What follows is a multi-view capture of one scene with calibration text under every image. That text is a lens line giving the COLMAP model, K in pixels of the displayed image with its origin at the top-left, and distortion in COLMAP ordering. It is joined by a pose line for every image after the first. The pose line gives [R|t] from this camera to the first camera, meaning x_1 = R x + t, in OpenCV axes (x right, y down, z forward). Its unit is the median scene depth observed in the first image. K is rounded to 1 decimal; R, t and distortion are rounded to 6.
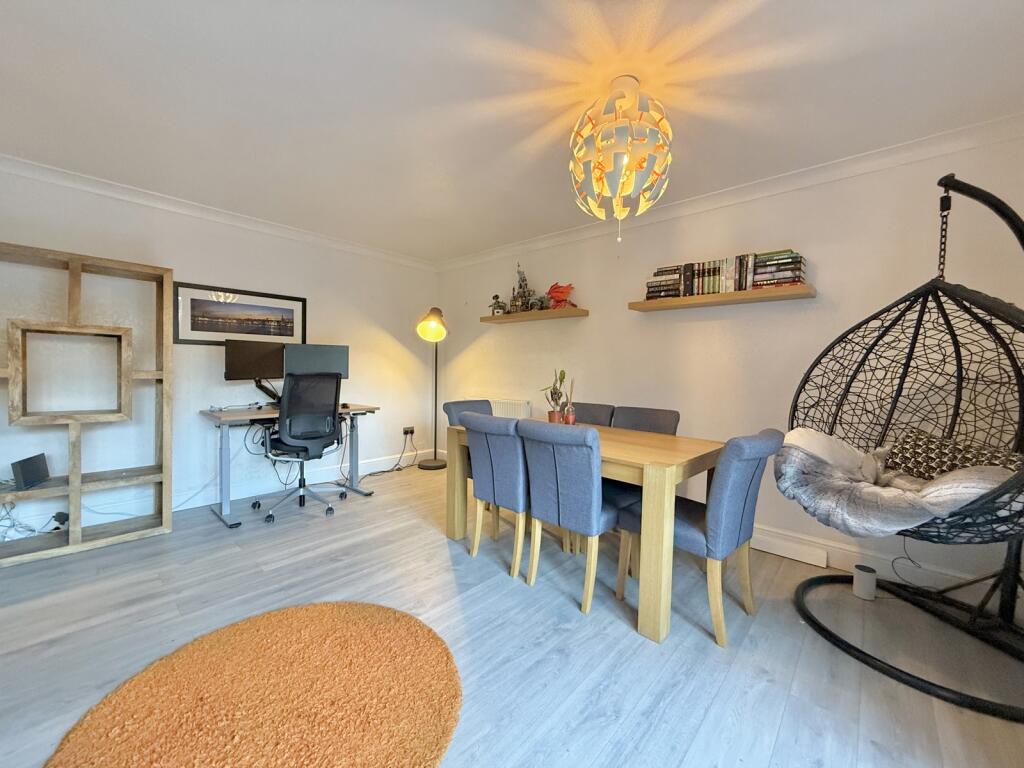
lens RADIAL K [[405.7, 0, 508.8], [0, 405.7, 382.4], [0, 0, 1]] dist [0.001931, 0.000105]
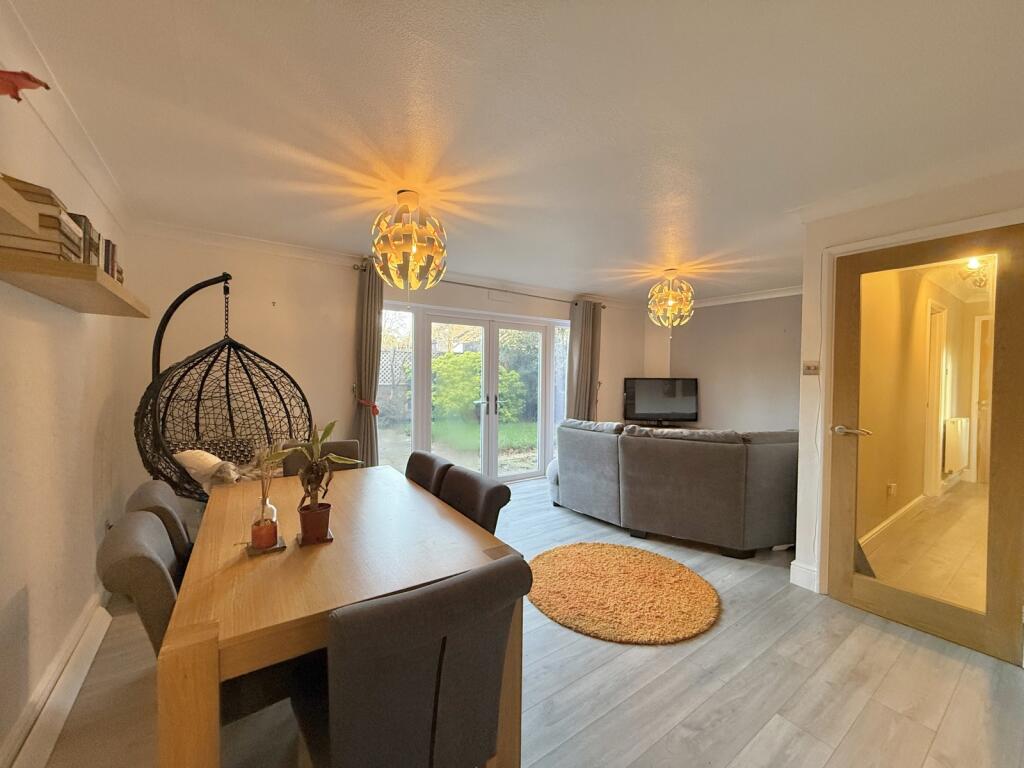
lens RADIAL K [[405.7, 0, 508.8], [0, 405.7, 382.4], [0, 0, 1]] dist [0.001931, 0.000105]
pose [[-0.972336, -0.031948, 0.231390, -0.257598], [-0.019349, 0.998214, 0.056514, -0.125554], [-0.232782, 0.050473, -0.971218, 1.553424]]
